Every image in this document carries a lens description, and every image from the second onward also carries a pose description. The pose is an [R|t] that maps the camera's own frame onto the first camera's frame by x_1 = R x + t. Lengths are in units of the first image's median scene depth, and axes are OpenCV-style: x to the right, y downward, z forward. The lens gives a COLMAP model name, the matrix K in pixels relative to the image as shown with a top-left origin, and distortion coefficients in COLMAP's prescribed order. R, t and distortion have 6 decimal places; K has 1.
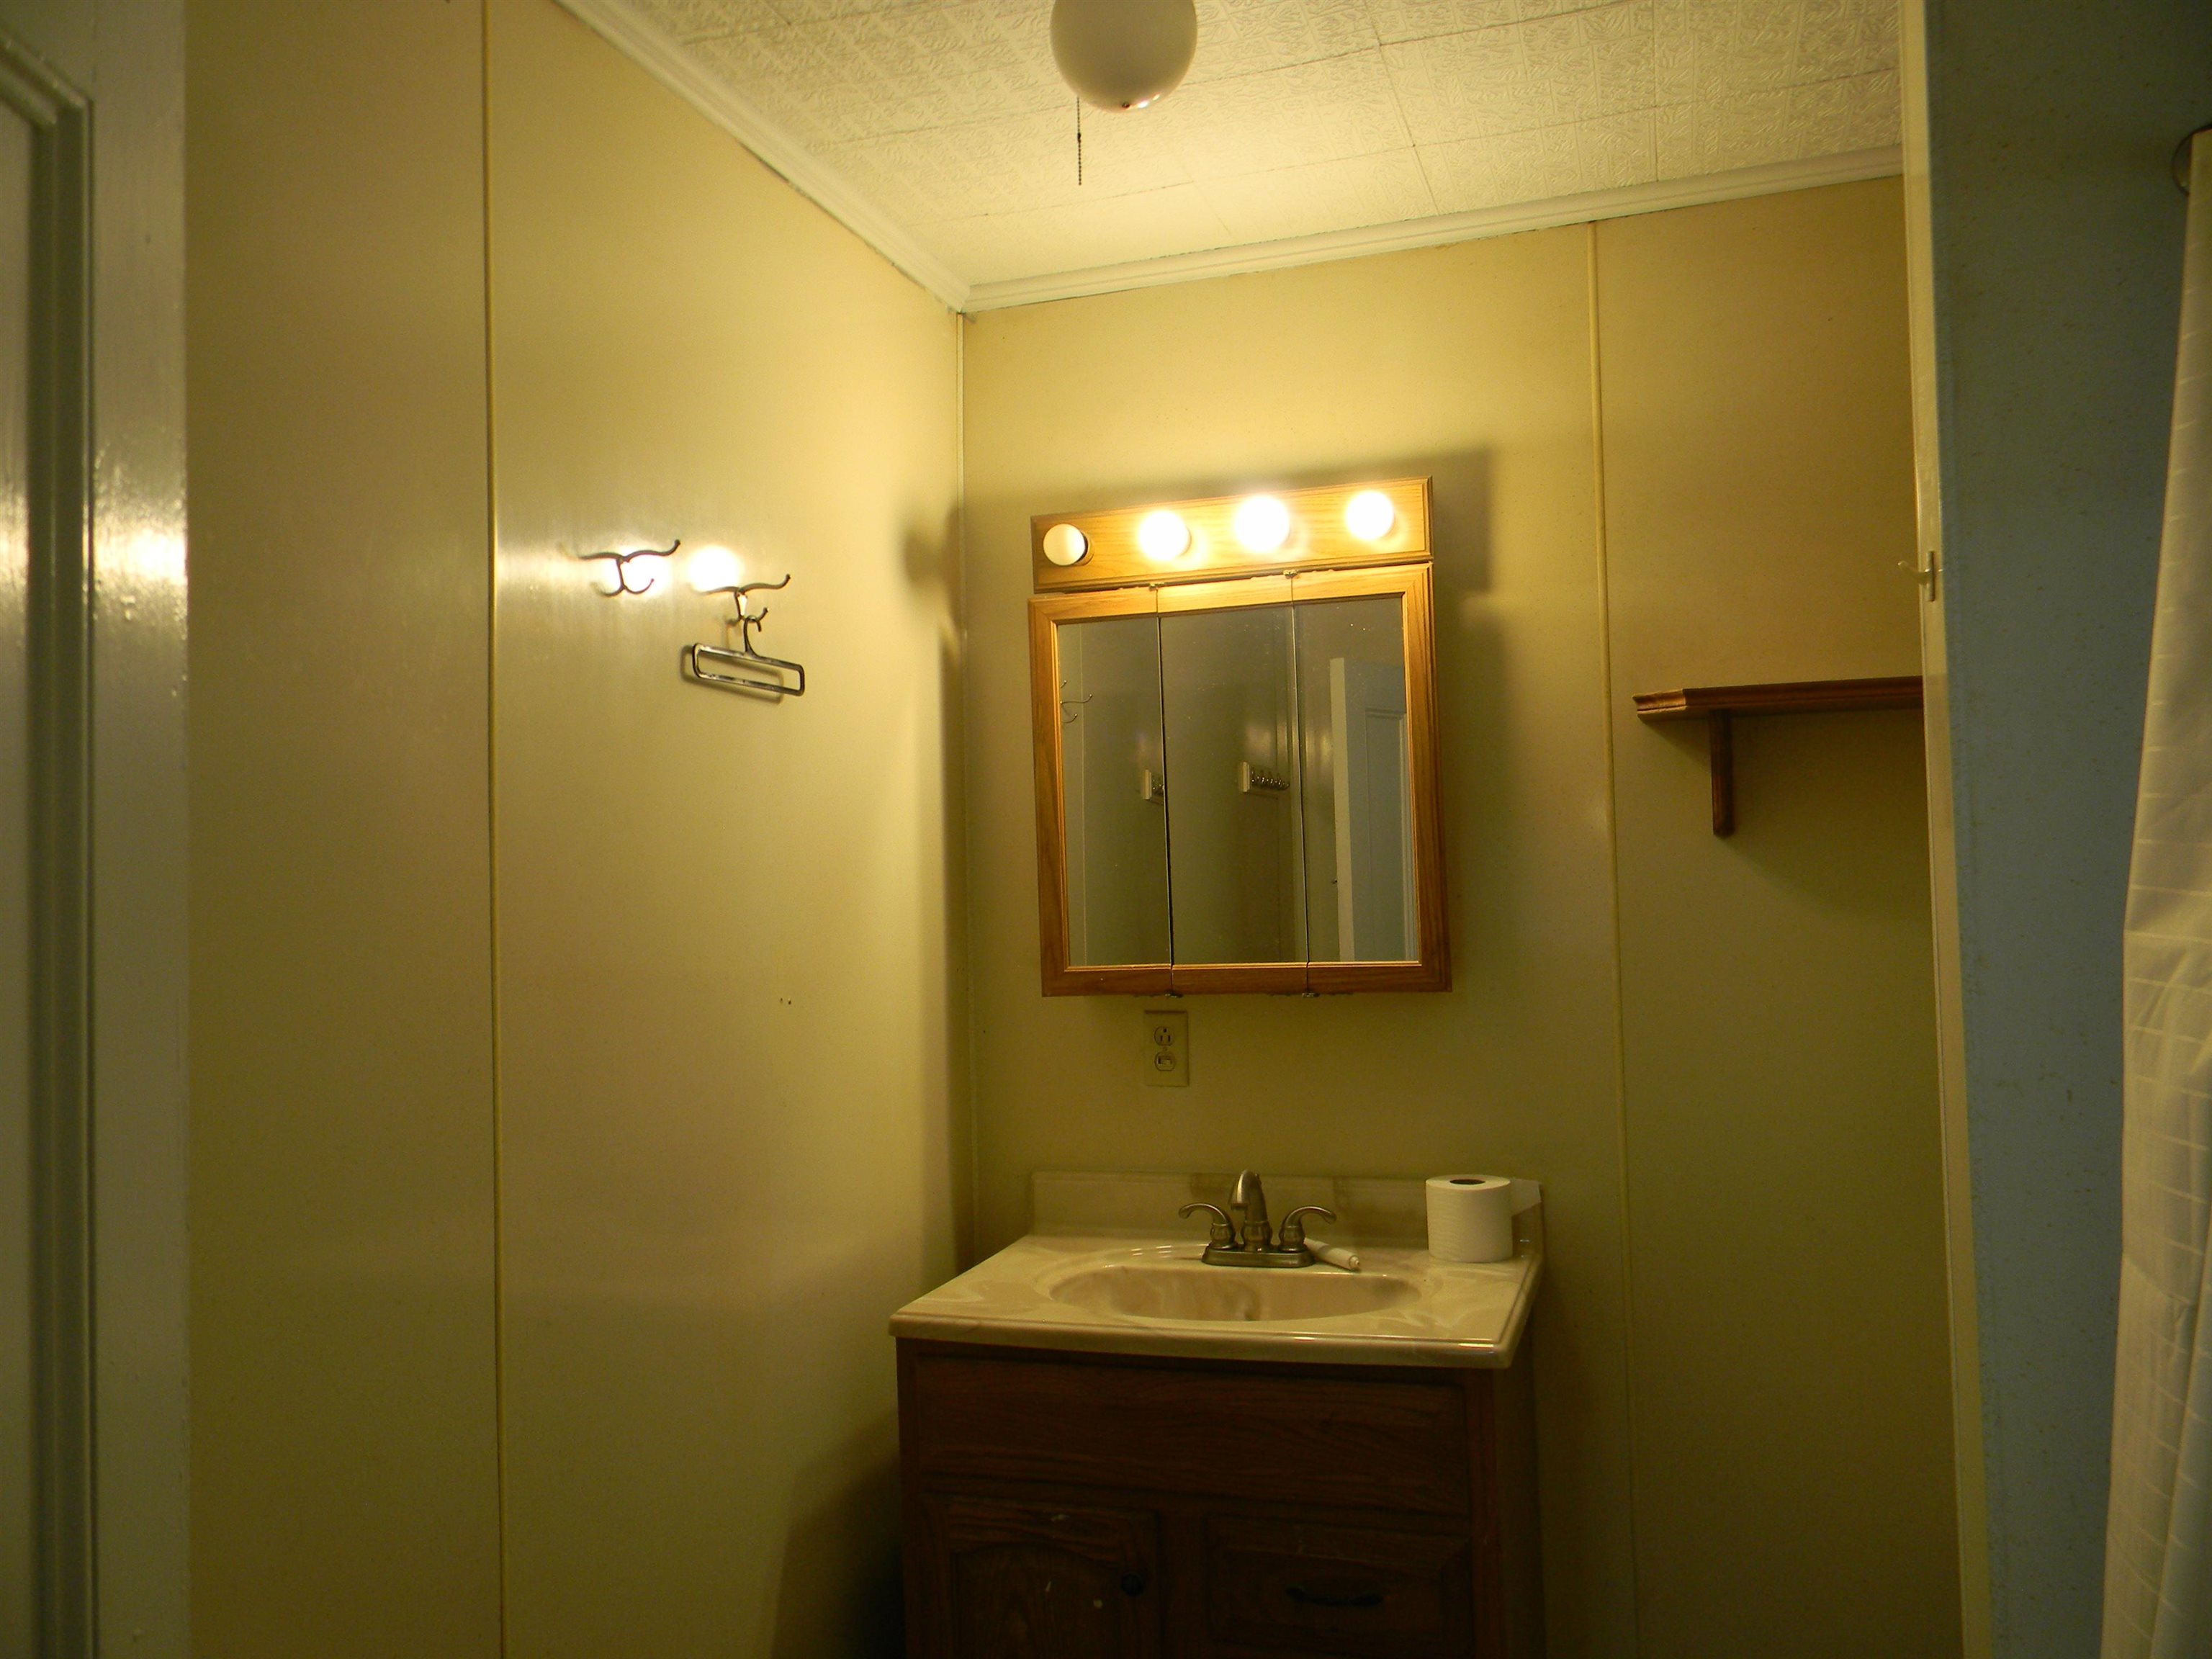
lens RADIAL K [[1771.2, 0, 1101.1], [0, 1771.2, 827.2], [0, 0, 1]] dist [0.017556, -0.015671]
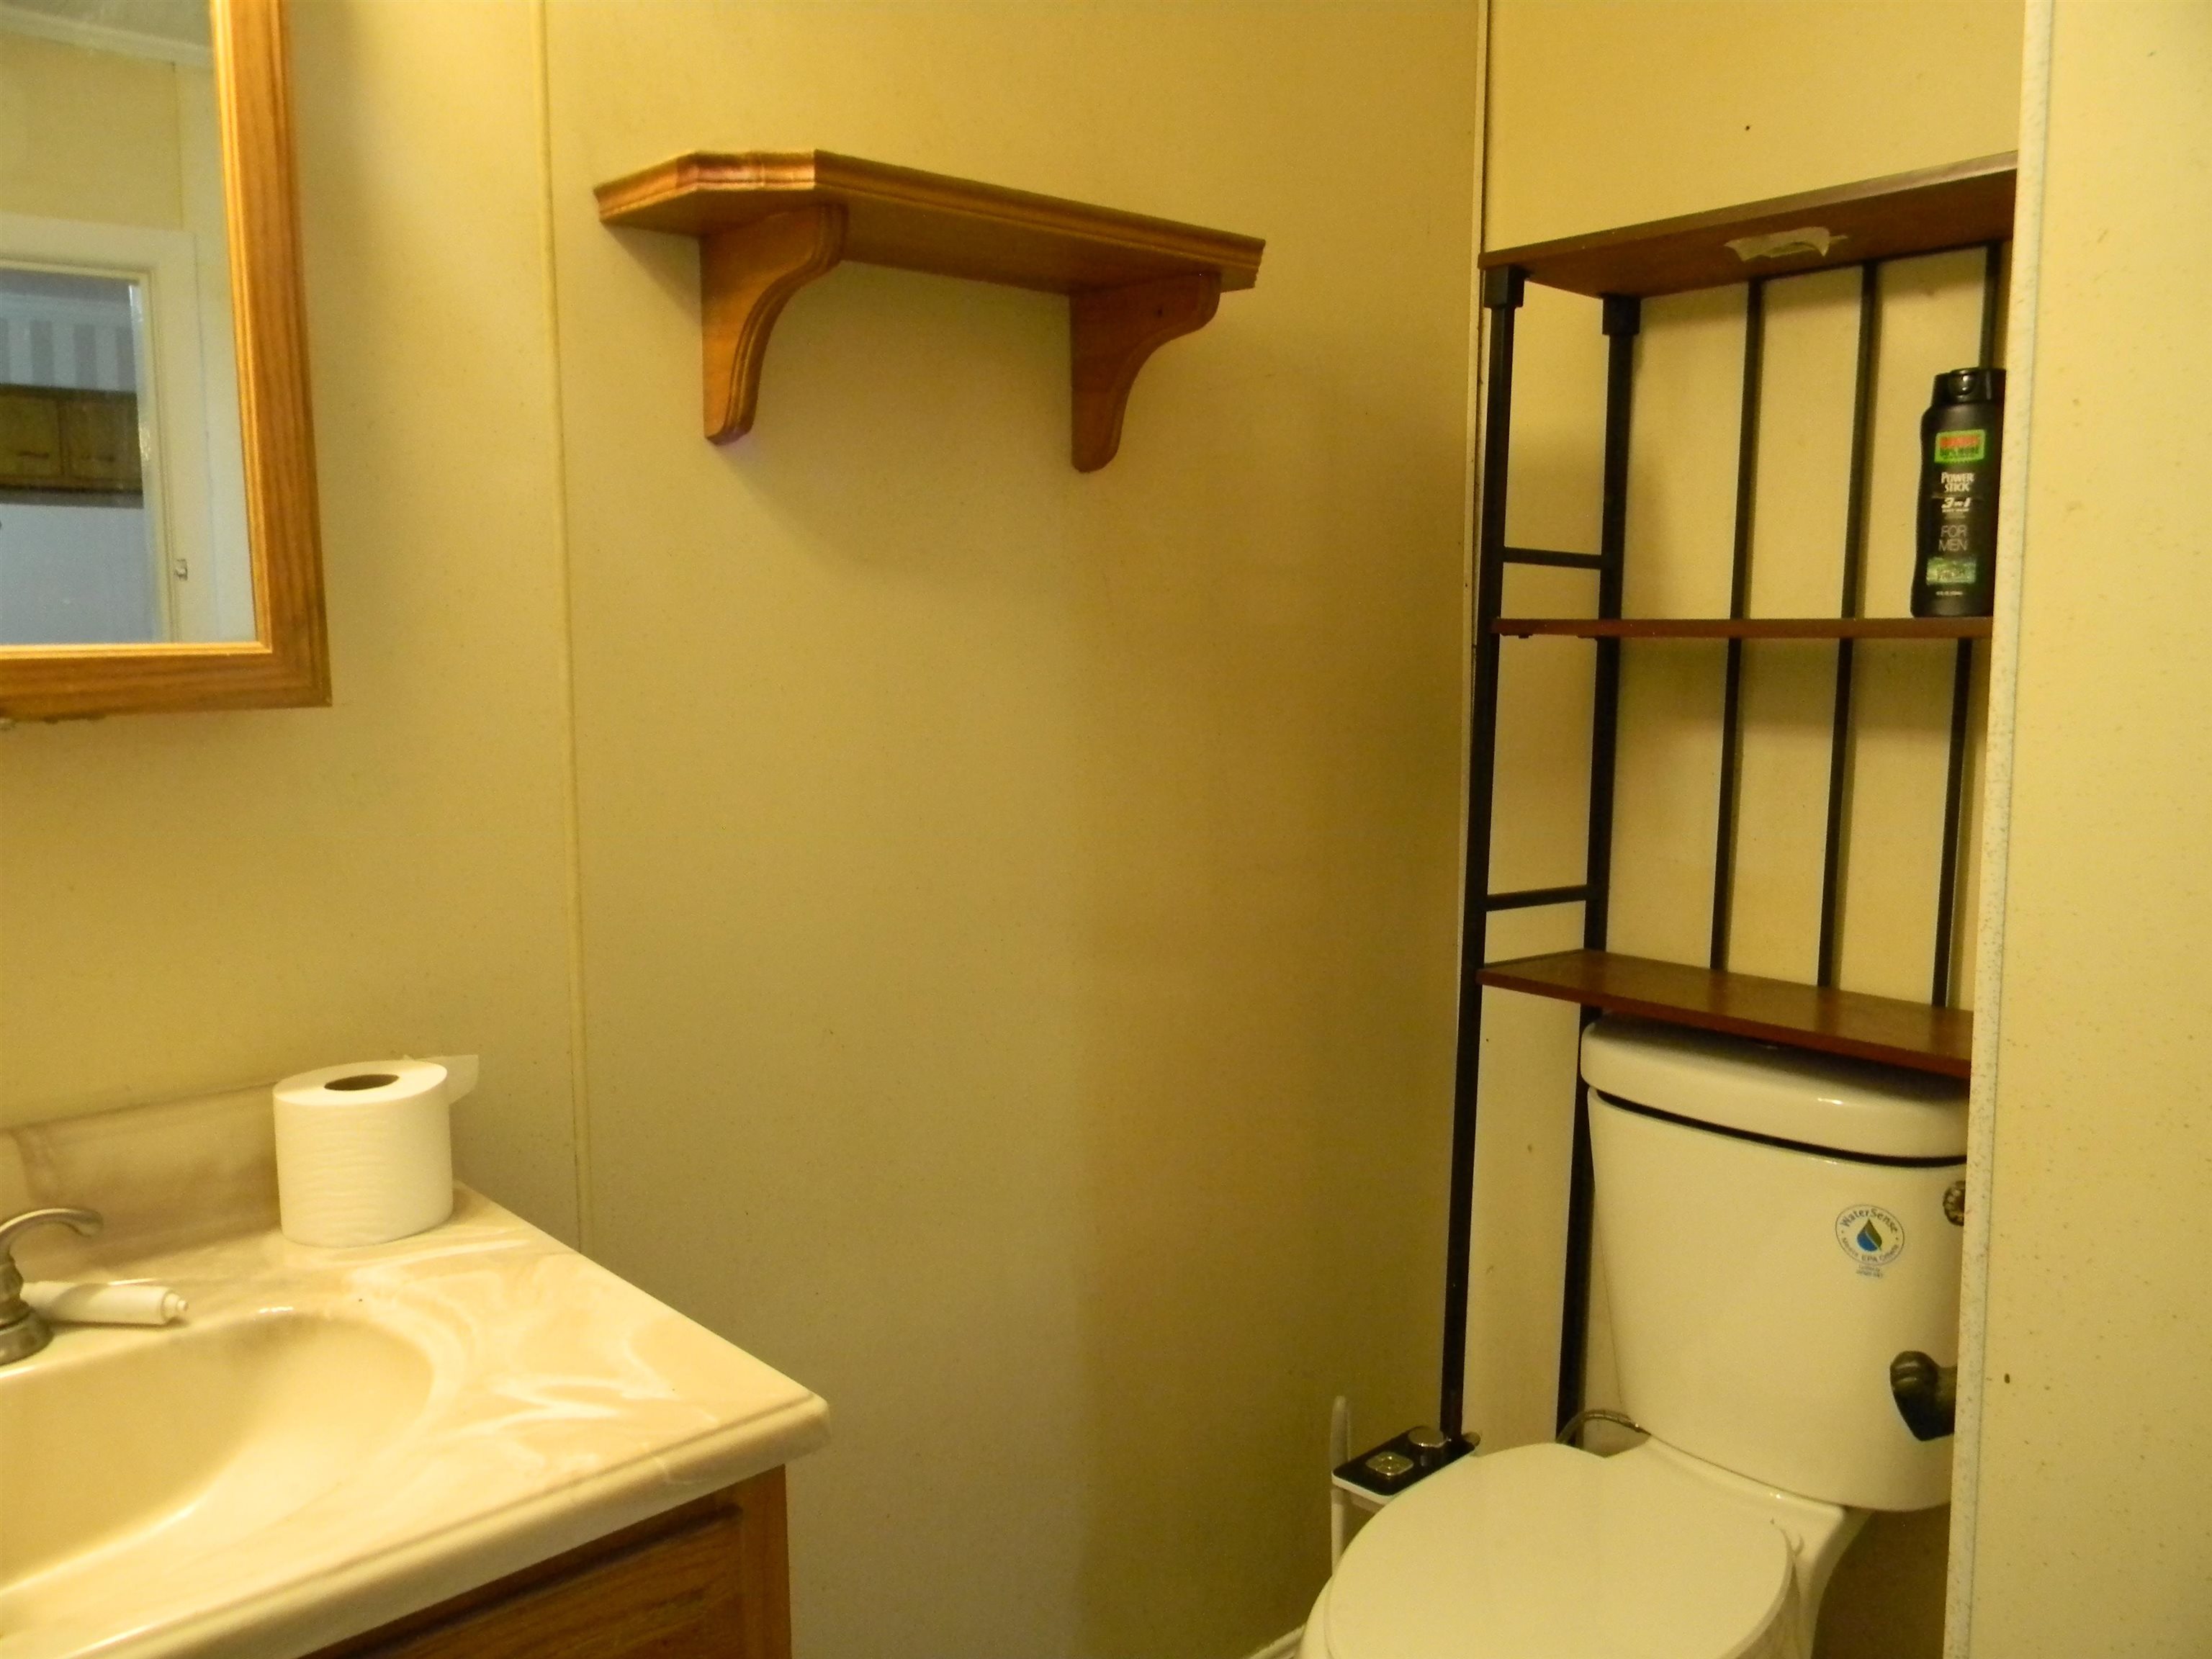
lens RADIAL K [[1771.2, 0, 1110.1], [0, 1771.2, 826.2], [0, 0, 1]] dist [0.017556, -0.015671]
pose [[0.502356, -0.077423, 0.861187, -0.116206], [-0.035938, 0.993253, 0.110260, 0.064117], [-0.863914, -0.086340, 0.496184, 0.571402]]
